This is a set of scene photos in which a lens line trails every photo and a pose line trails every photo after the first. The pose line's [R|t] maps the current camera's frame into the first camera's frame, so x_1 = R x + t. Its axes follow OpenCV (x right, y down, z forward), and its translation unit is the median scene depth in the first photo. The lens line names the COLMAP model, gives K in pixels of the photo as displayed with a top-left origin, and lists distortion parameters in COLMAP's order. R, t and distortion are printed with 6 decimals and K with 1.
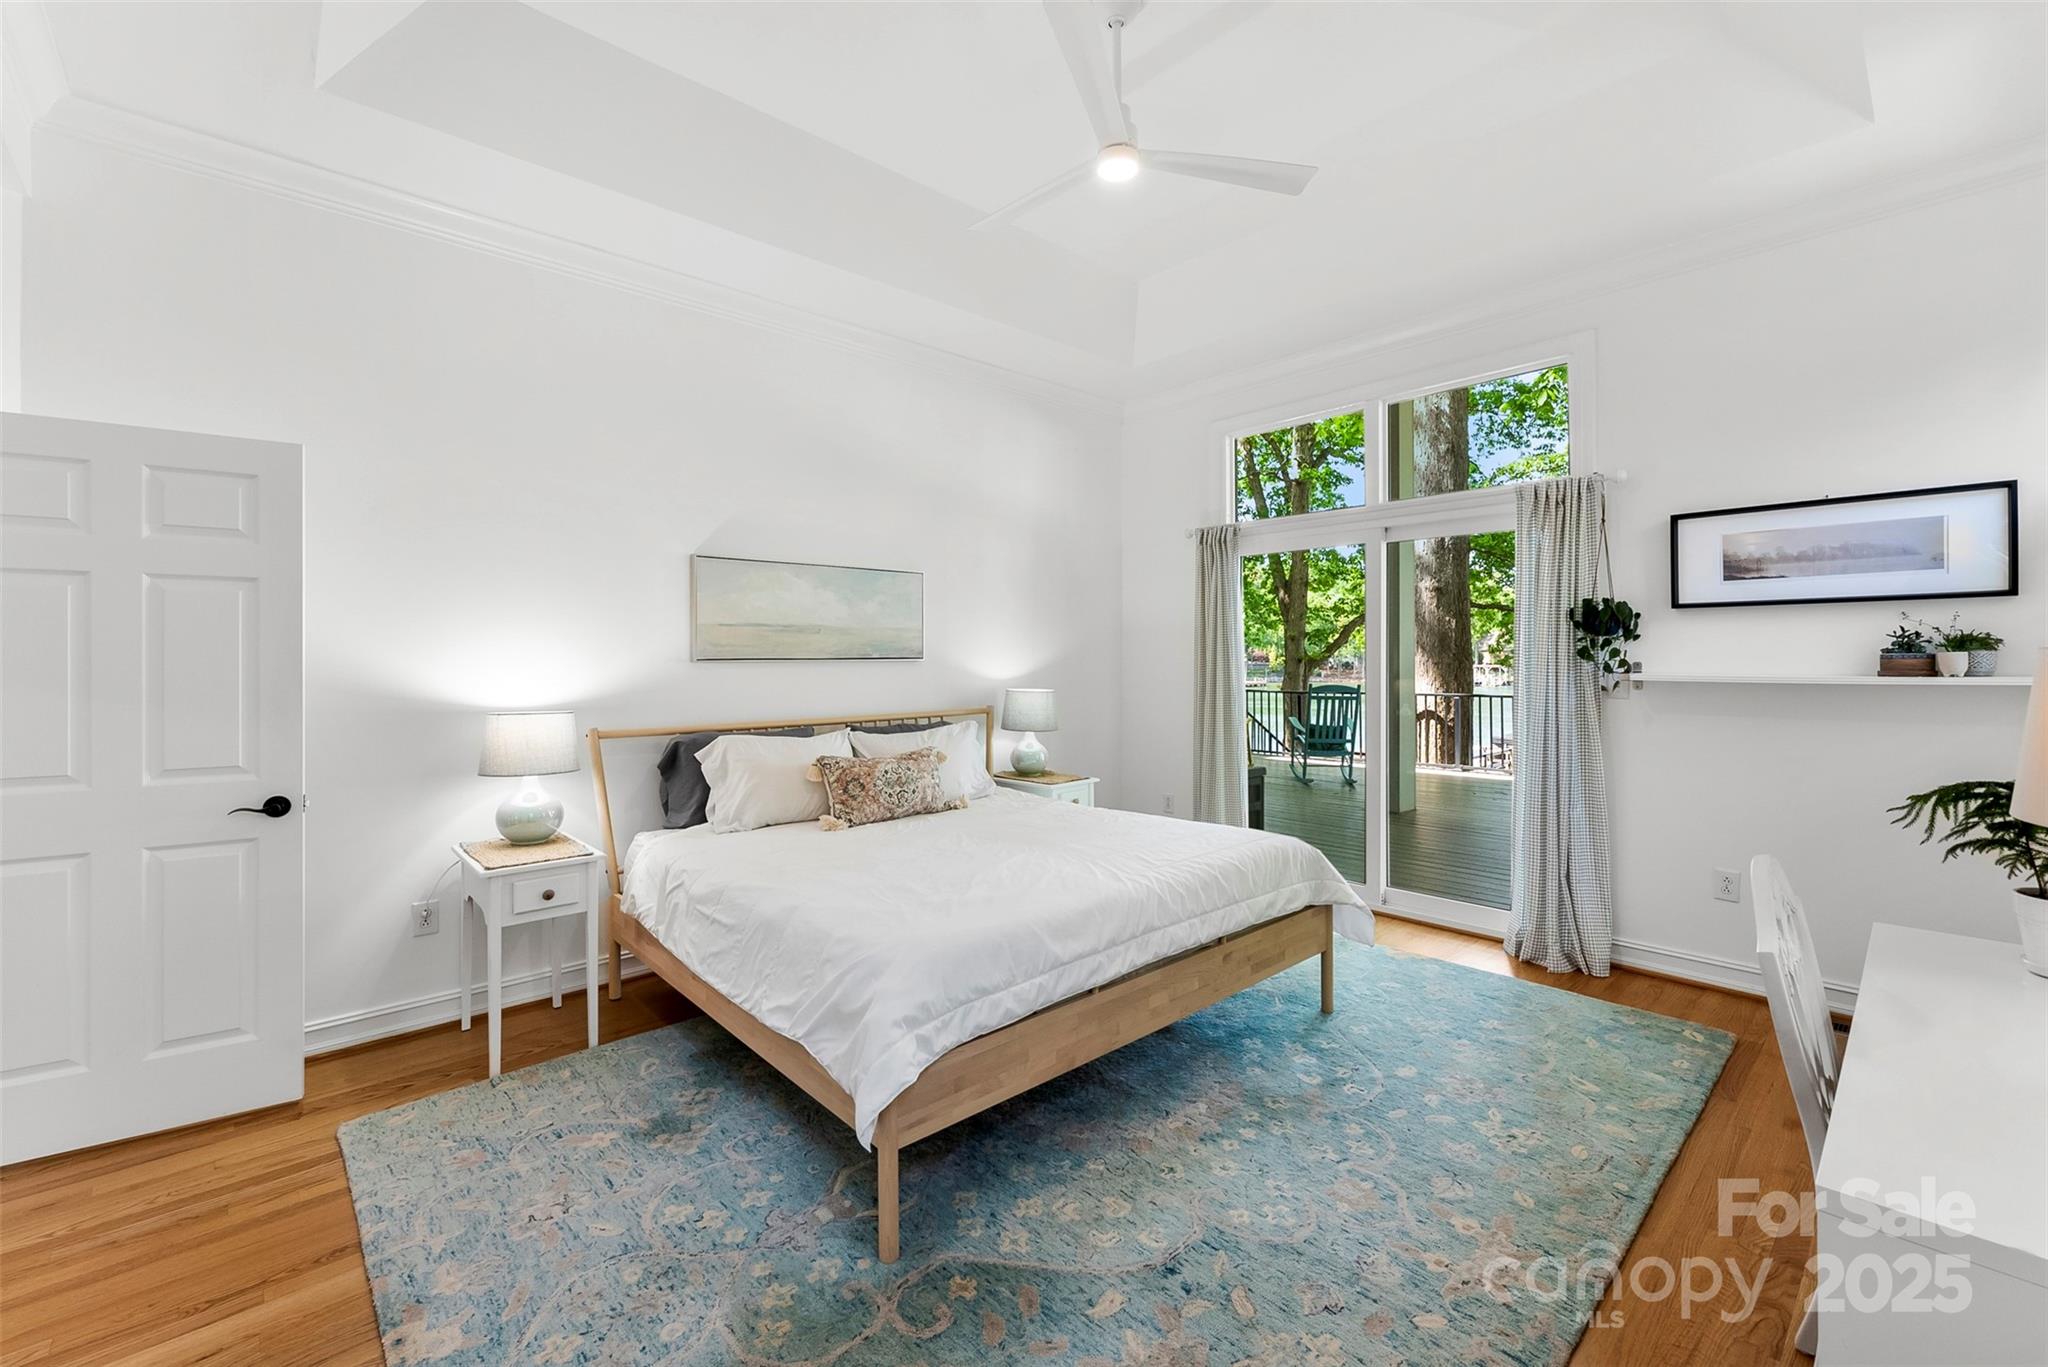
lens RADIAL K [[835.7, 0, 1007.9], [0, 835.7, 645.4], [0, 0, 1]] dist [0.003148, -0.001300]
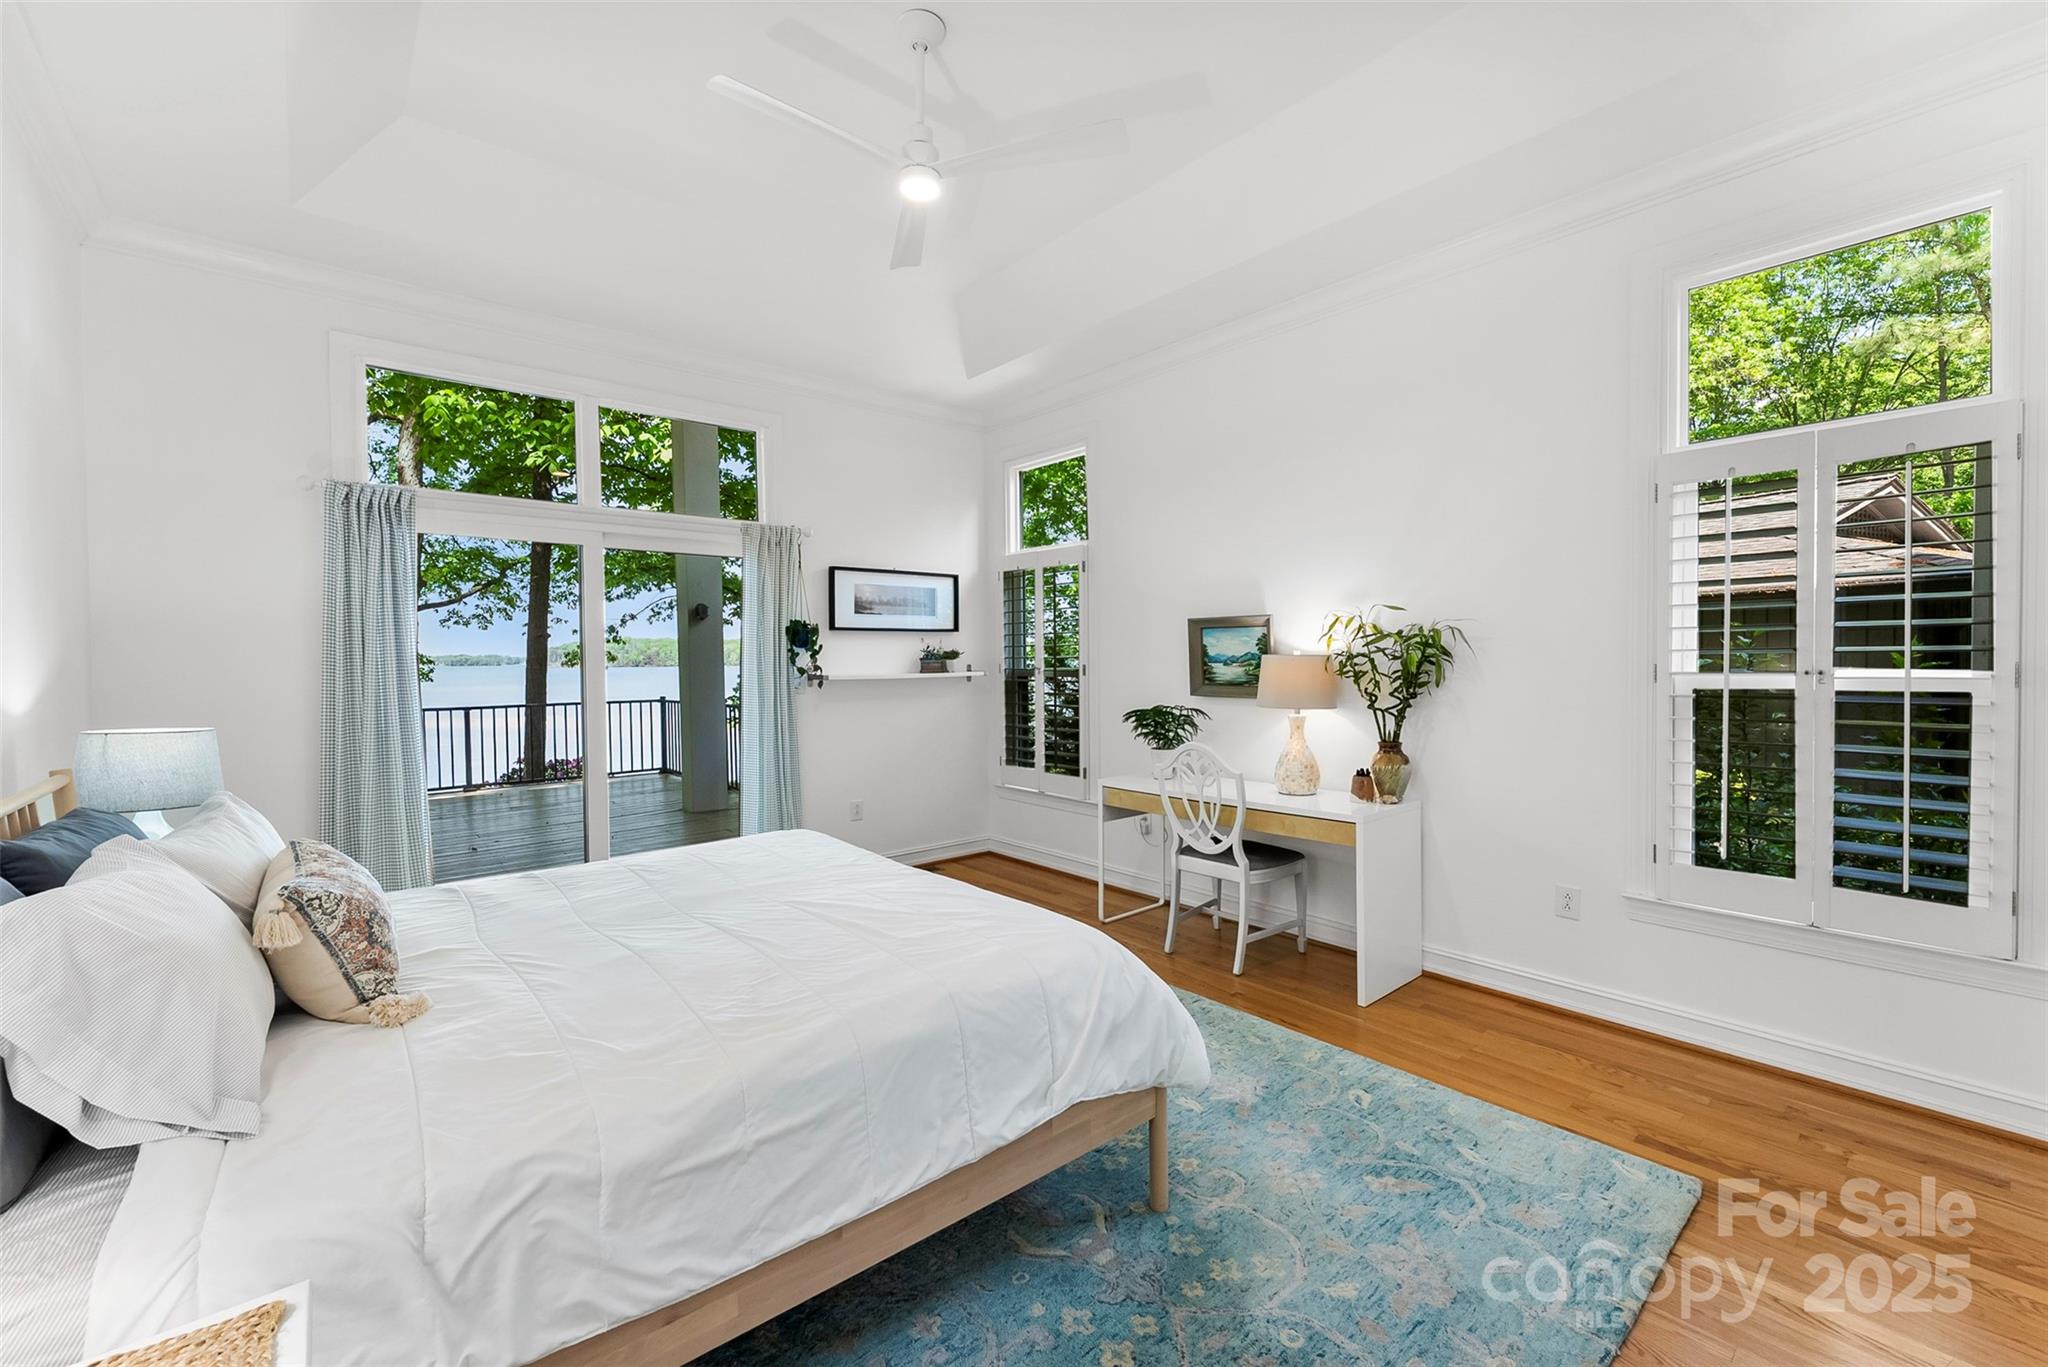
lens RADIAL K [[835.7, 0, 1023.3], [0, 835.7, 677.9], [0, 0, 1]] dist [0.003148, -0.001300]
pose [[0.050308, -0.016862, 0.998591, -0.706367], [-0.003302, 0.999849, 0.017049, 0.014781], [-0.998728, -0.004155, 0.050245, 0.648220]]
